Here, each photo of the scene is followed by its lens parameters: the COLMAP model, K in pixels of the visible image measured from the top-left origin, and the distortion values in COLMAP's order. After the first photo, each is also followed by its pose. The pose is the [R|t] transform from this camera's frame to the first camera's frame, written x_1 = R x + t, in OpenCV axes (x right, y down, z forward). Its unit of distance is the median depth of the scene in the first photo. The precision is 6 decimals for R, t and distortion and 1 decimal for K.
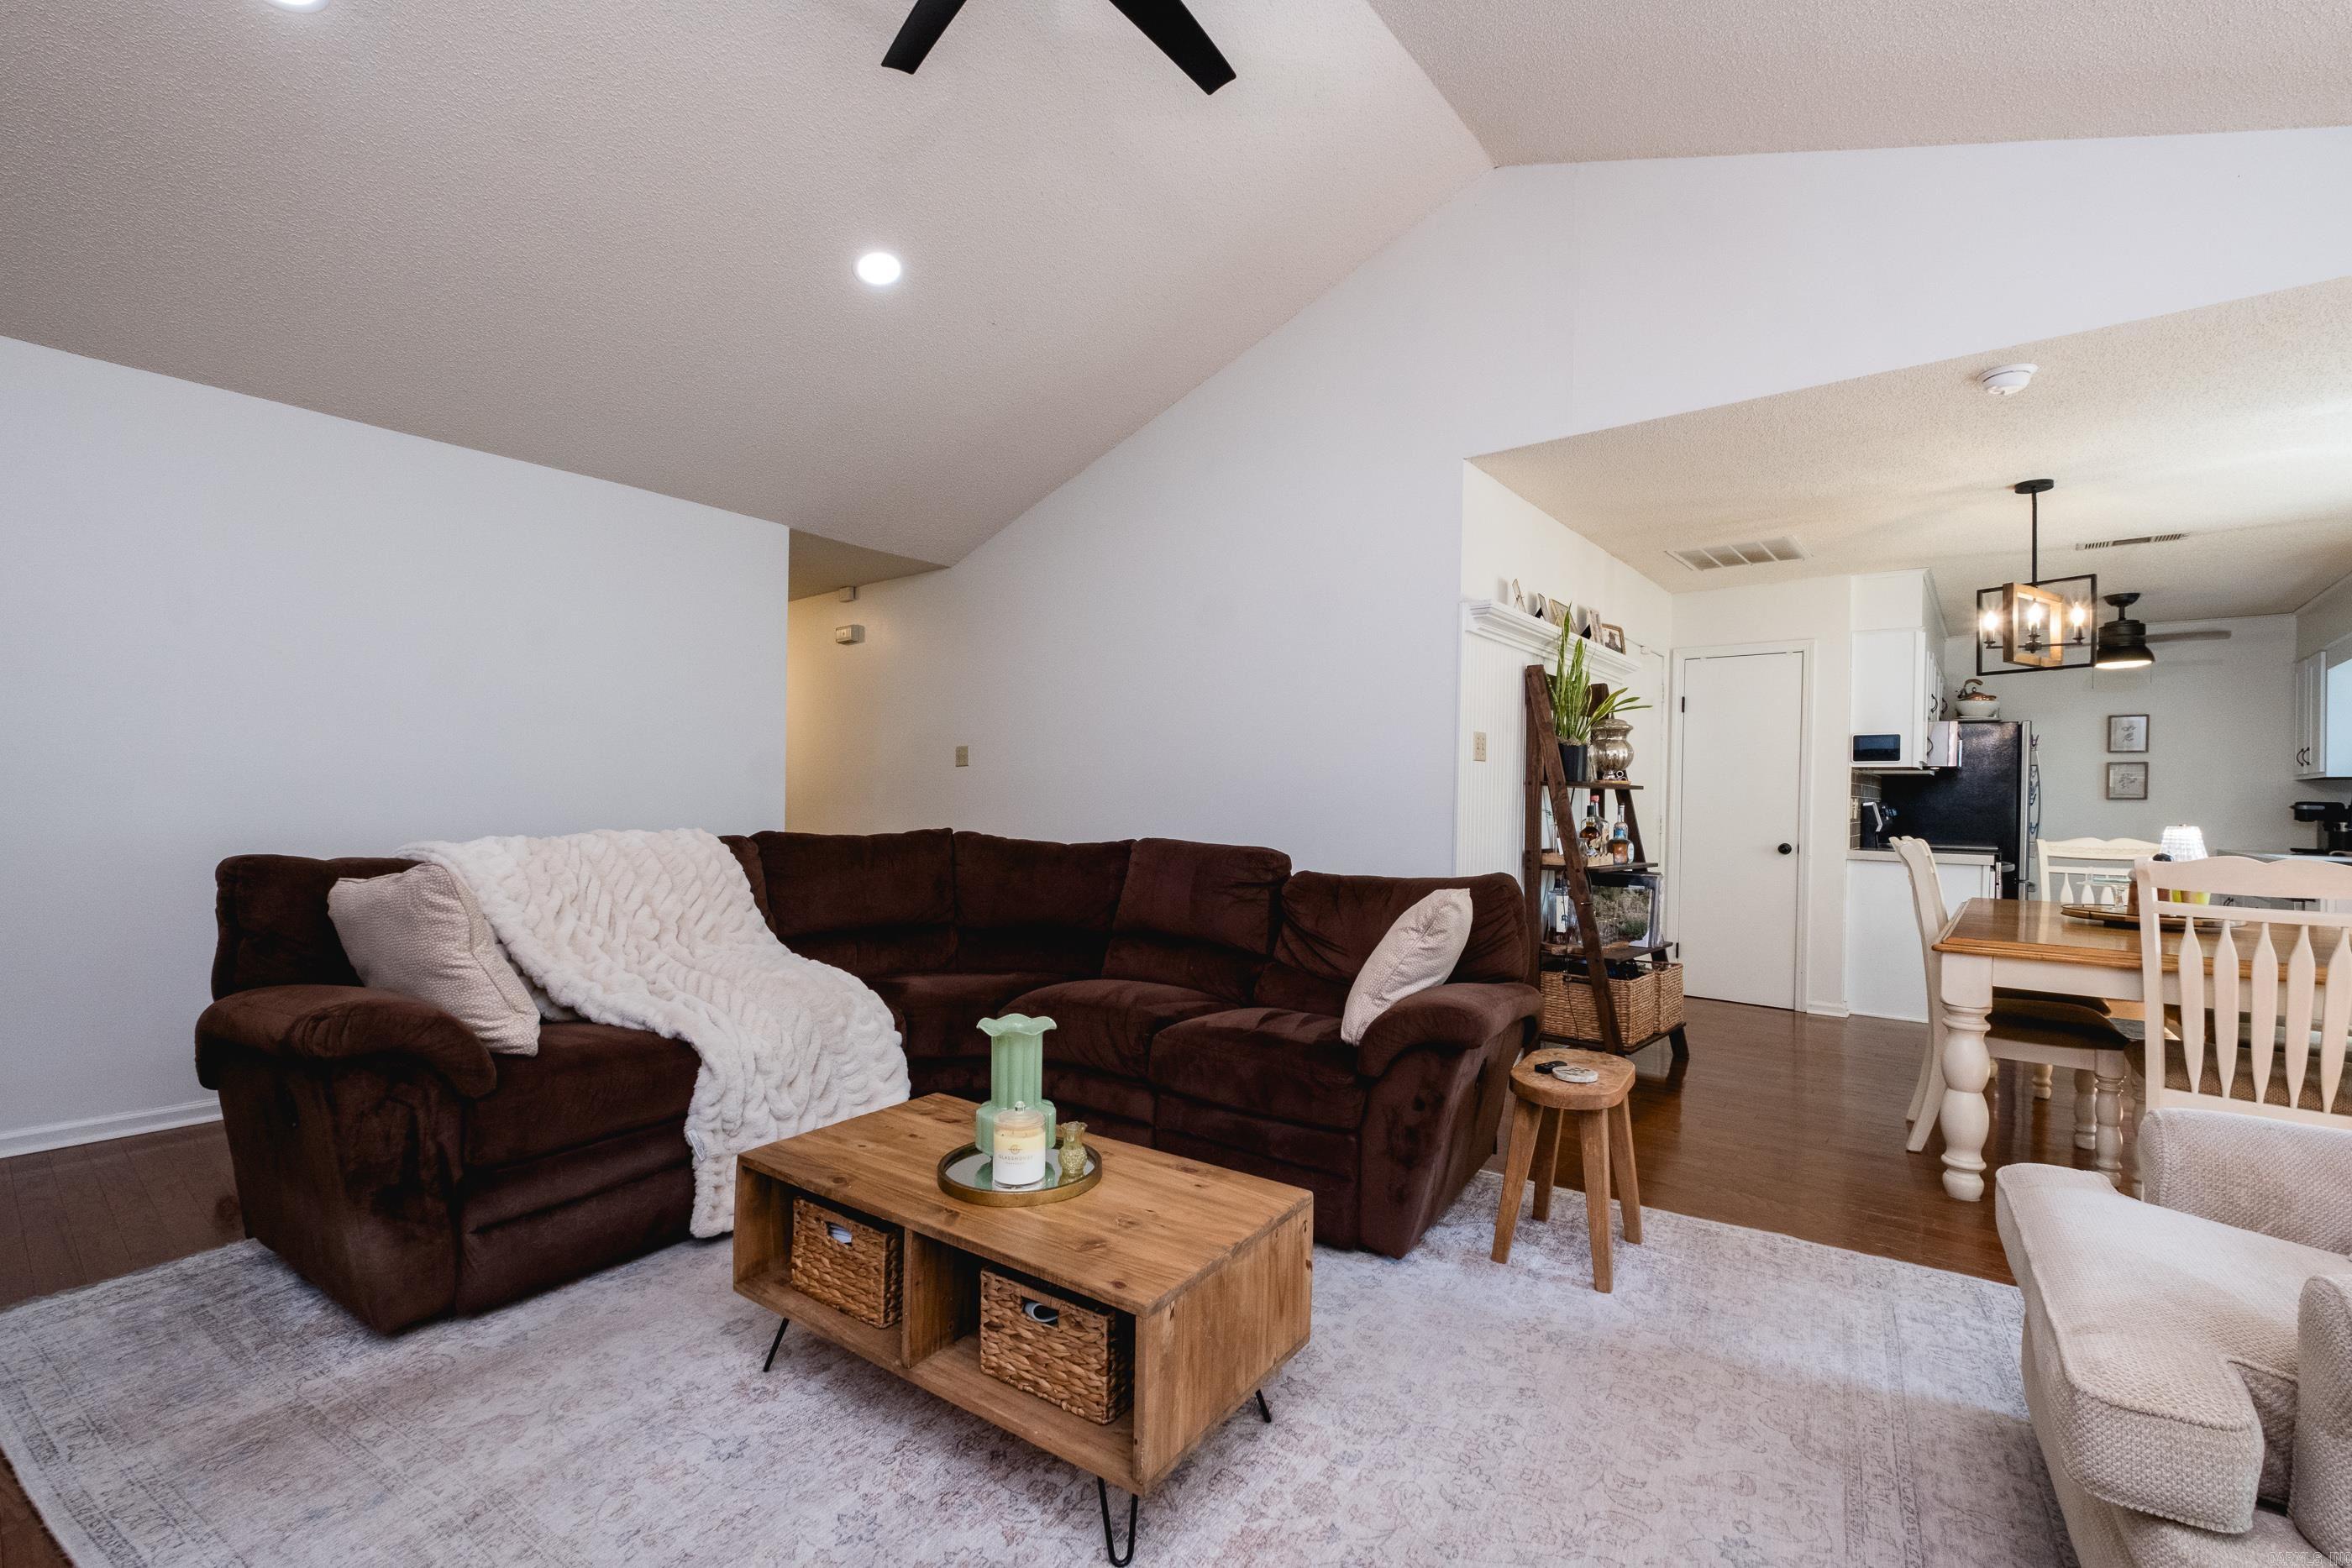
lens RADIAL K [[1025.7, 0, 1178.1], [0, 1025.7, 799.5], [0, 0, 1]] dist [0.008090, -0.004241]
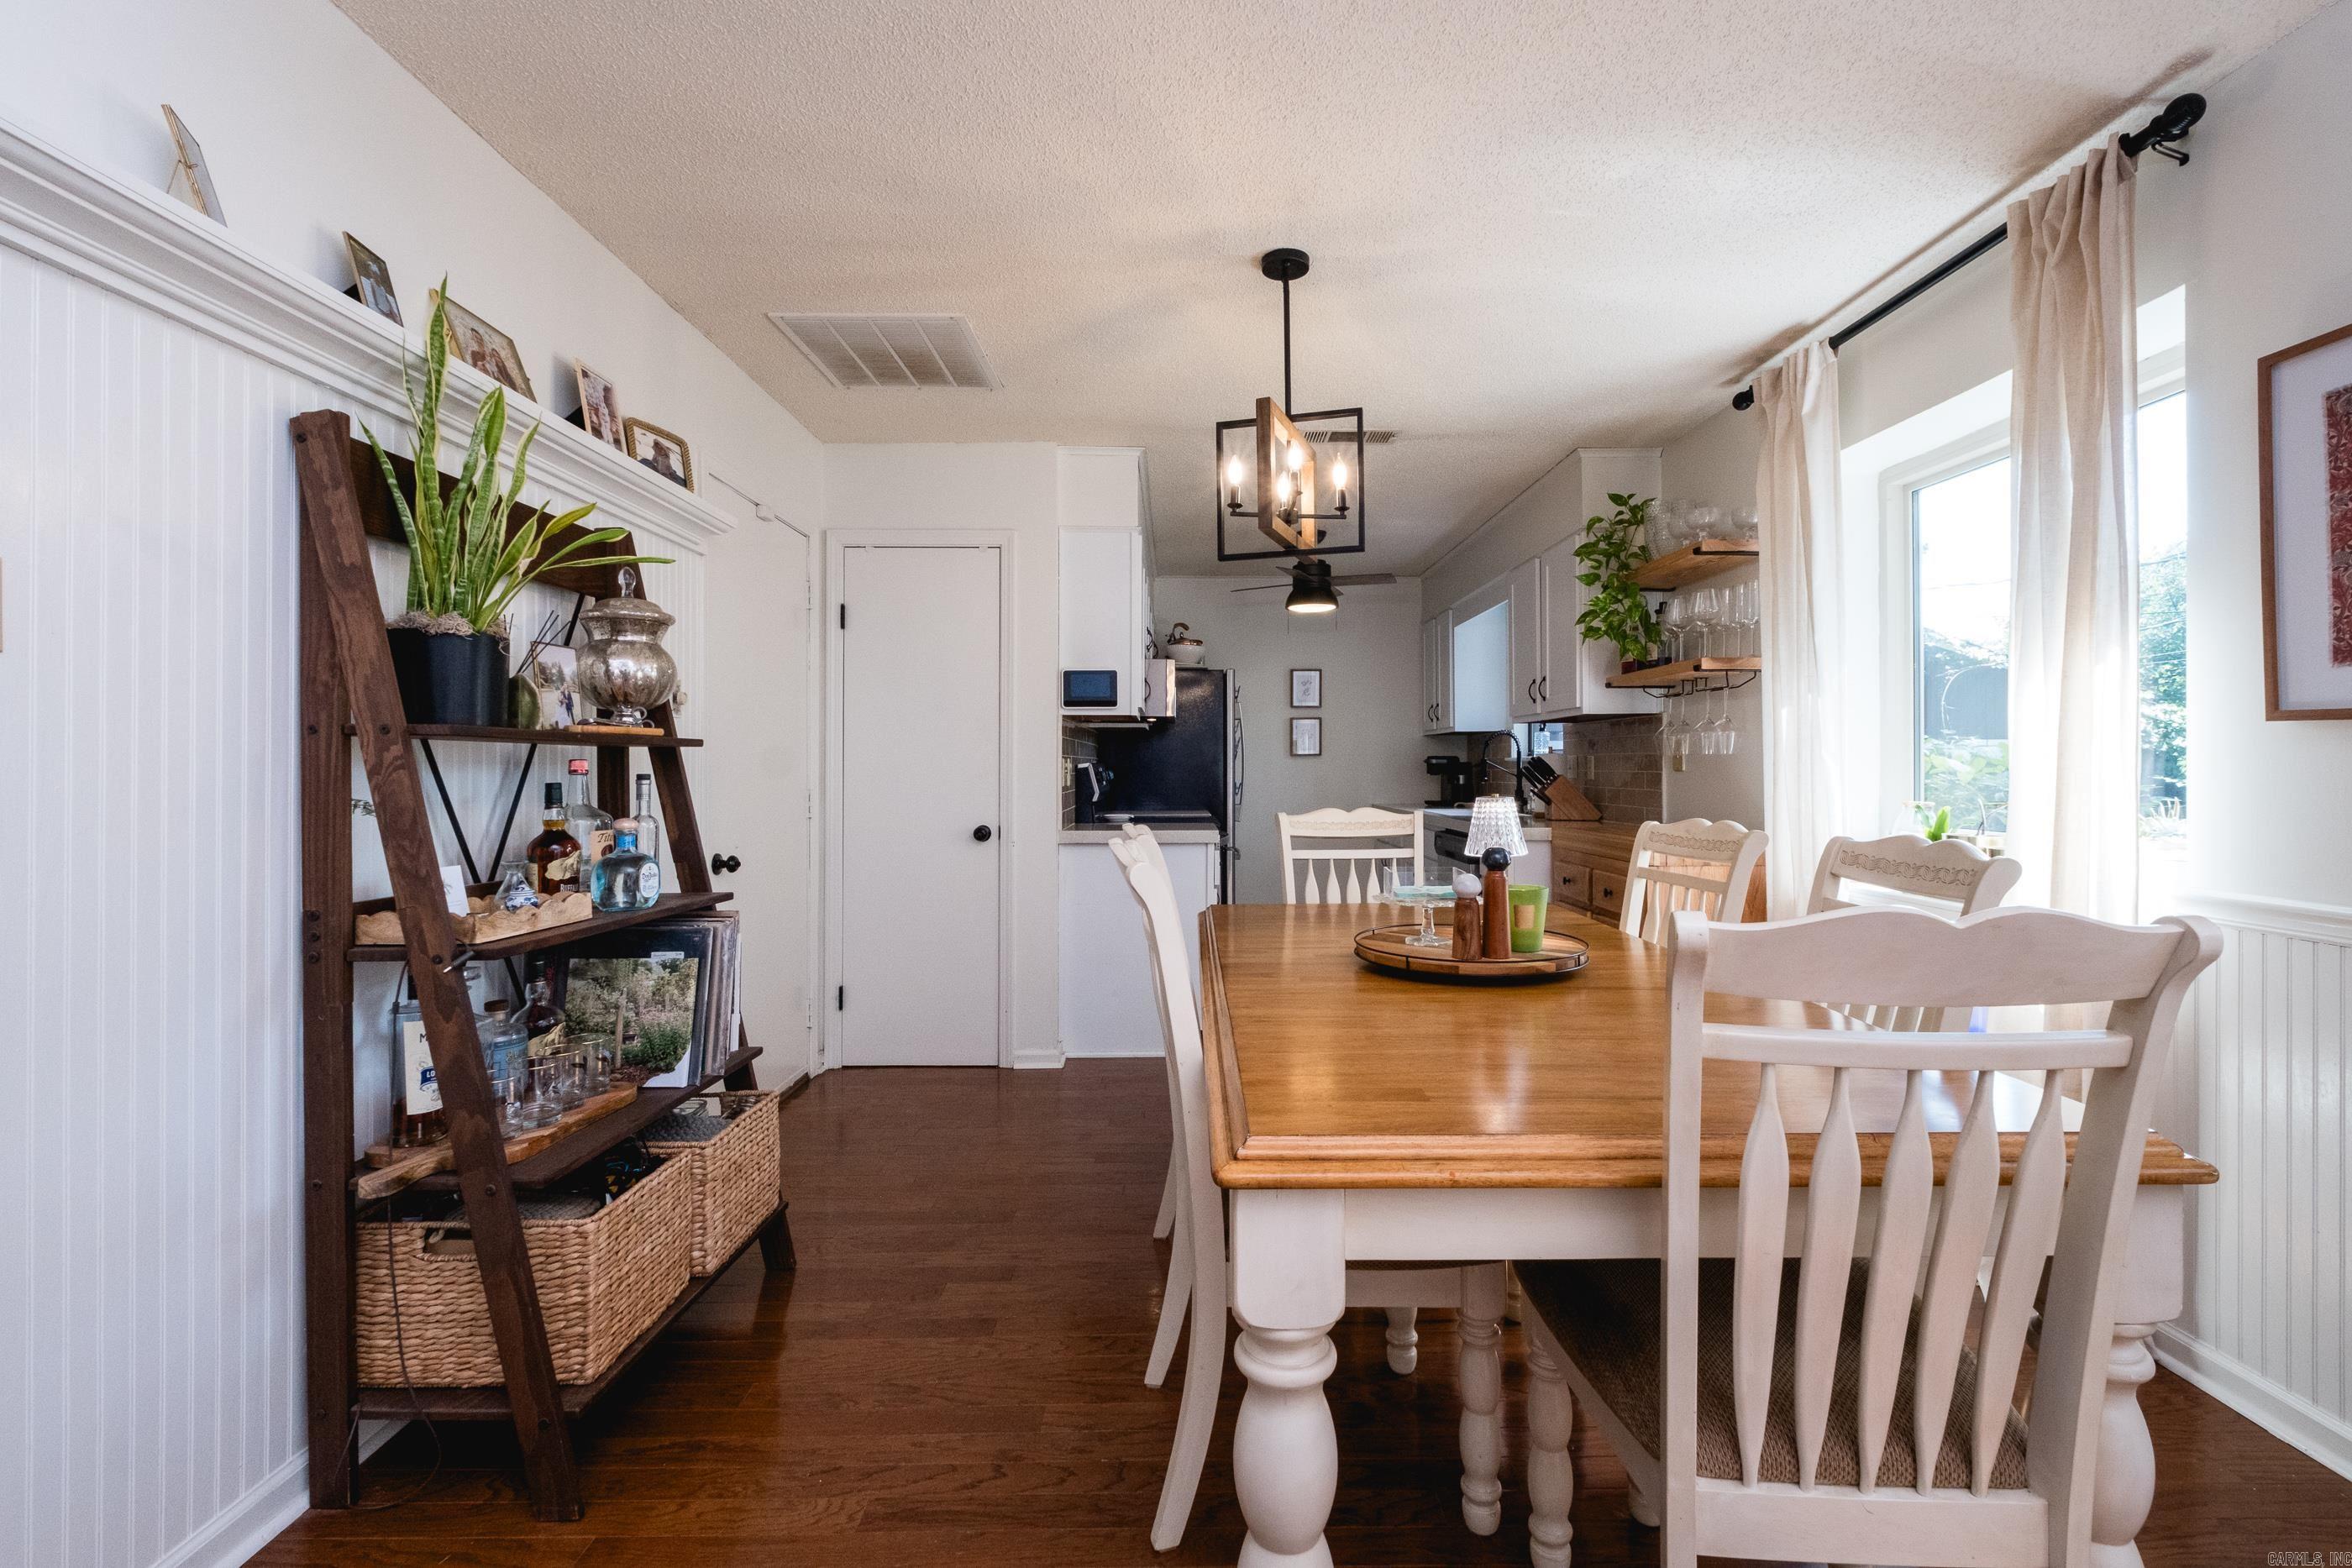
lens RADIAL K [[1025.7, 0, 1204.1], [0, 1025.7, 764.4], [0, 0, 1]] dist [0.008090, -0.004241]
pose [[0.763494, -0.017124, 0.645588, 0.273820], [0.016287, 0.999841, 0.007259, -0.000457], [-0.645610, 0.004973, 0.763651, 0.398512]]
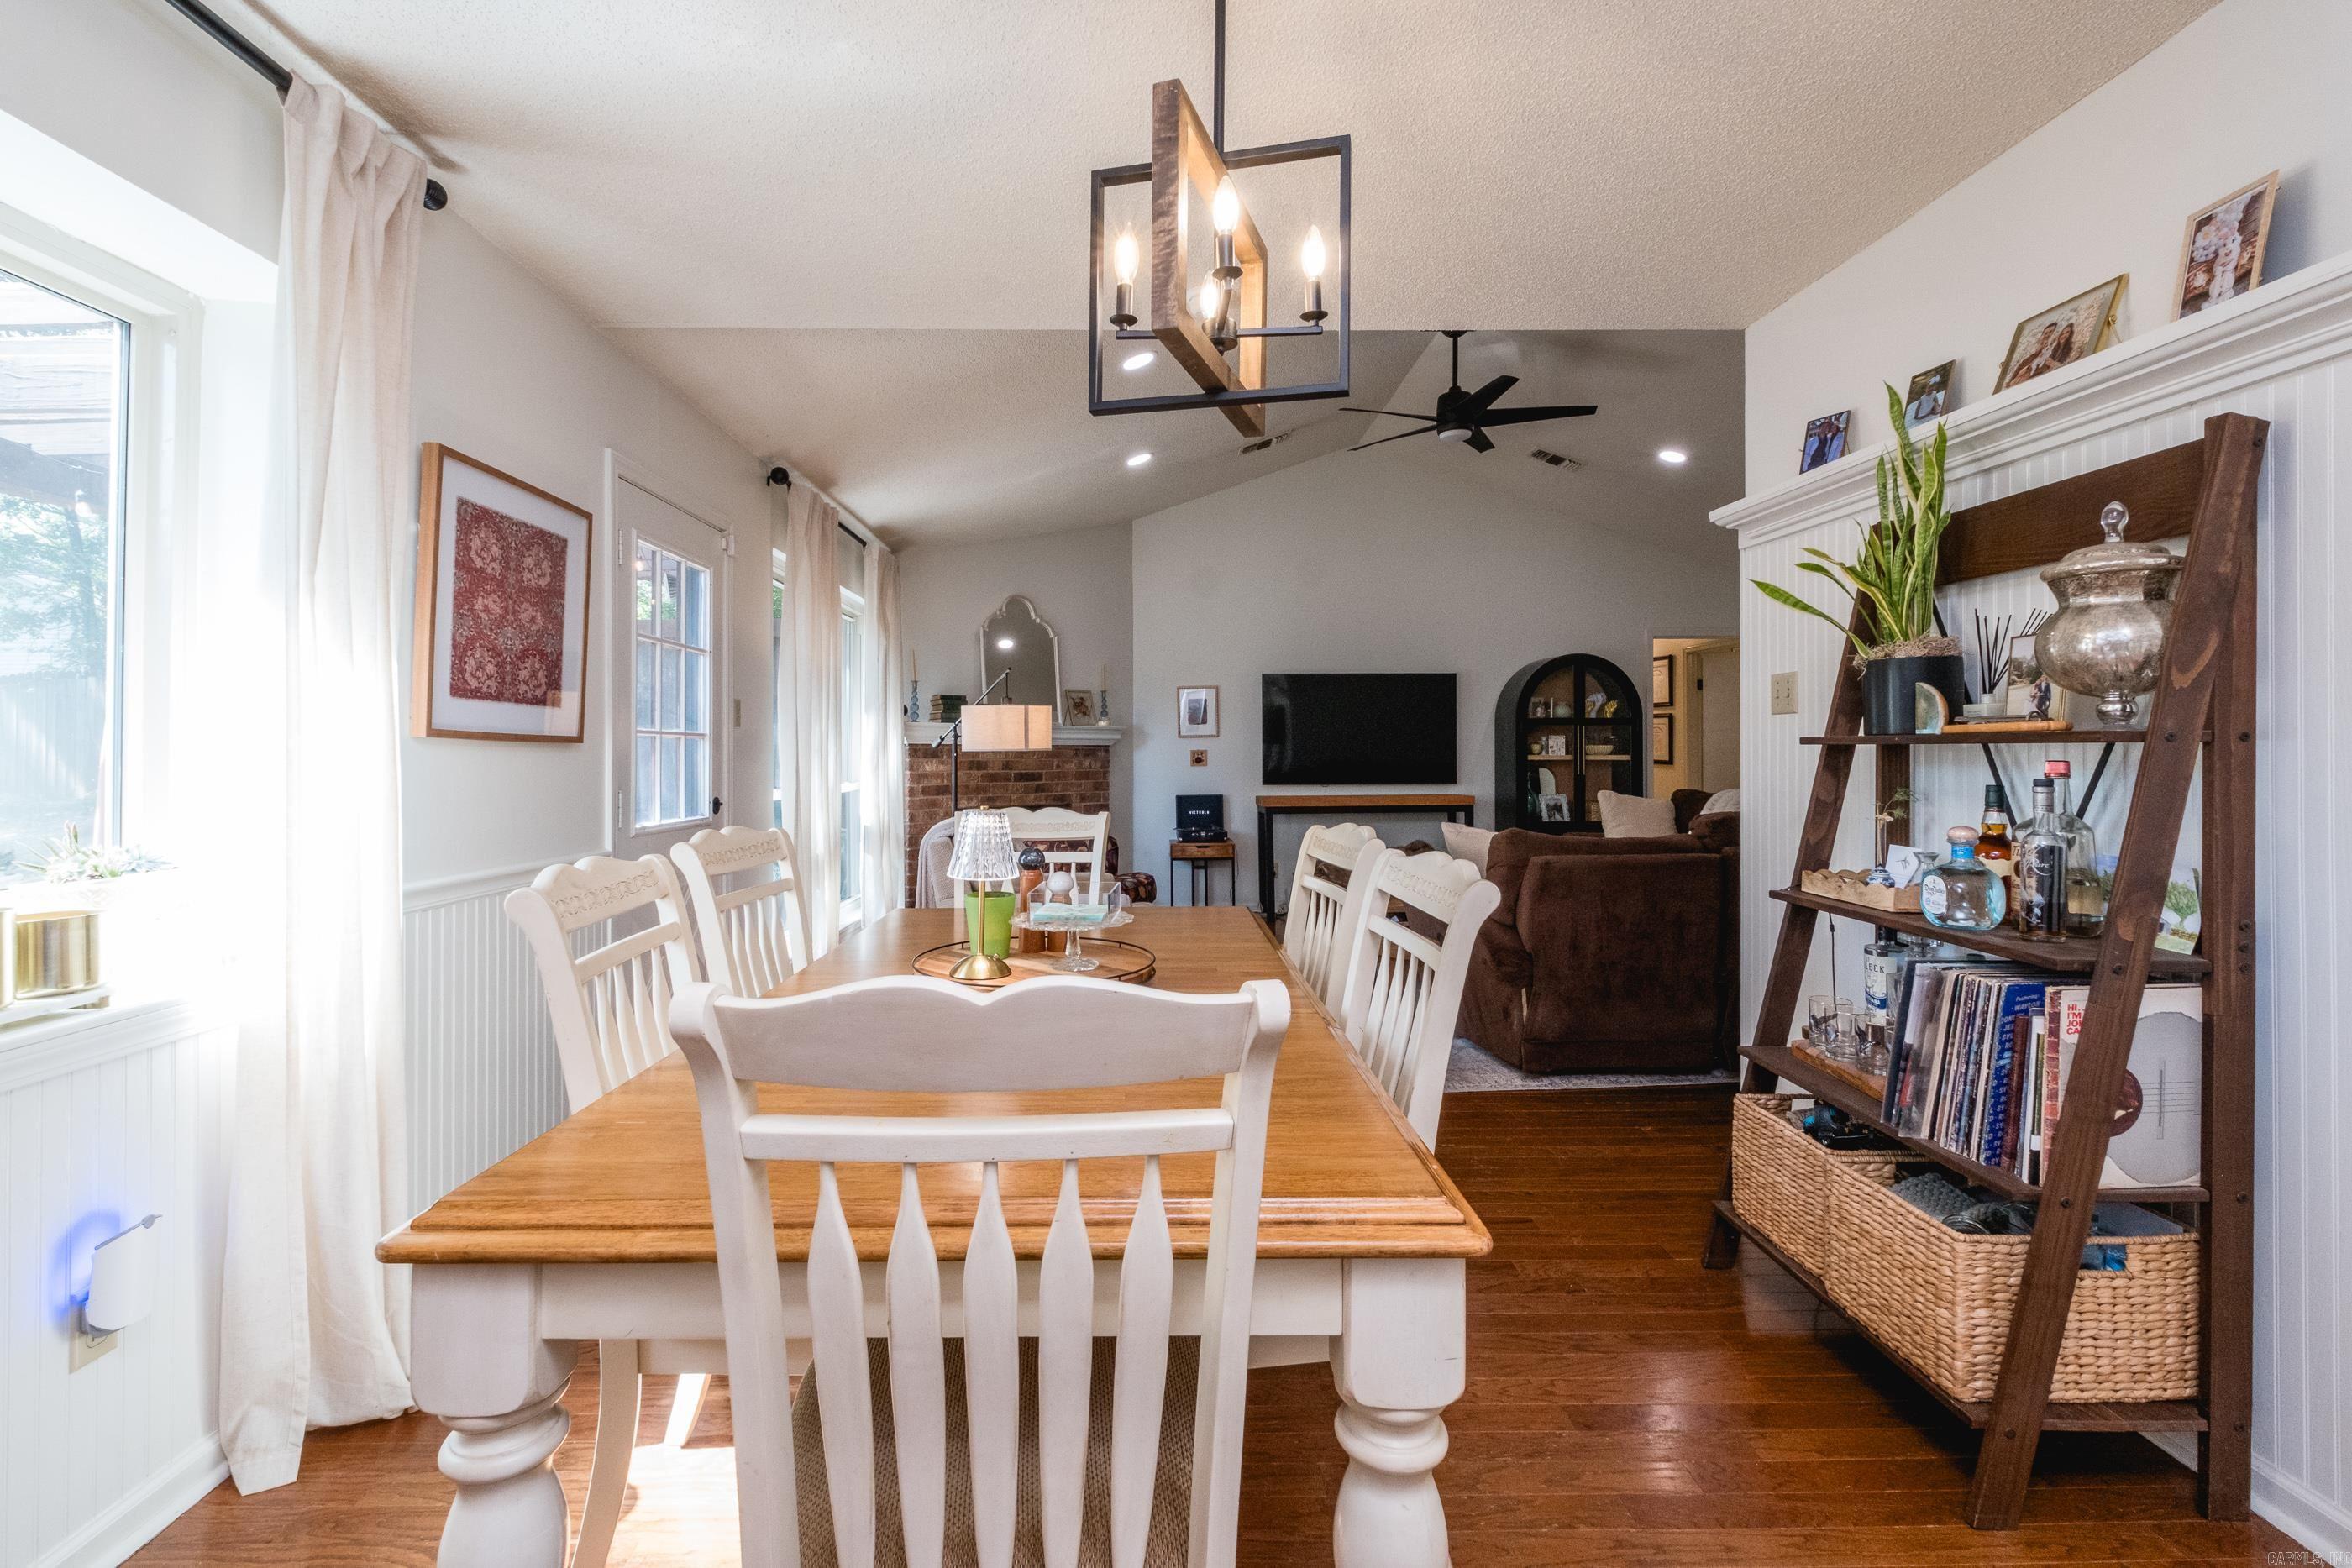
lens RADIAL K [[1025.7, 0, 1155.3], [0, 1025.7, 738.6], [0, 0, 1]] dist [0.008090, -0.004241]
pose [[-0.763986, -0.022846, -0.644829, 0.777733], [-0.010217, 0.999676, -0.023312, 0.000541], [0.645152, -0.011222, -0.763972, 0.906902]]
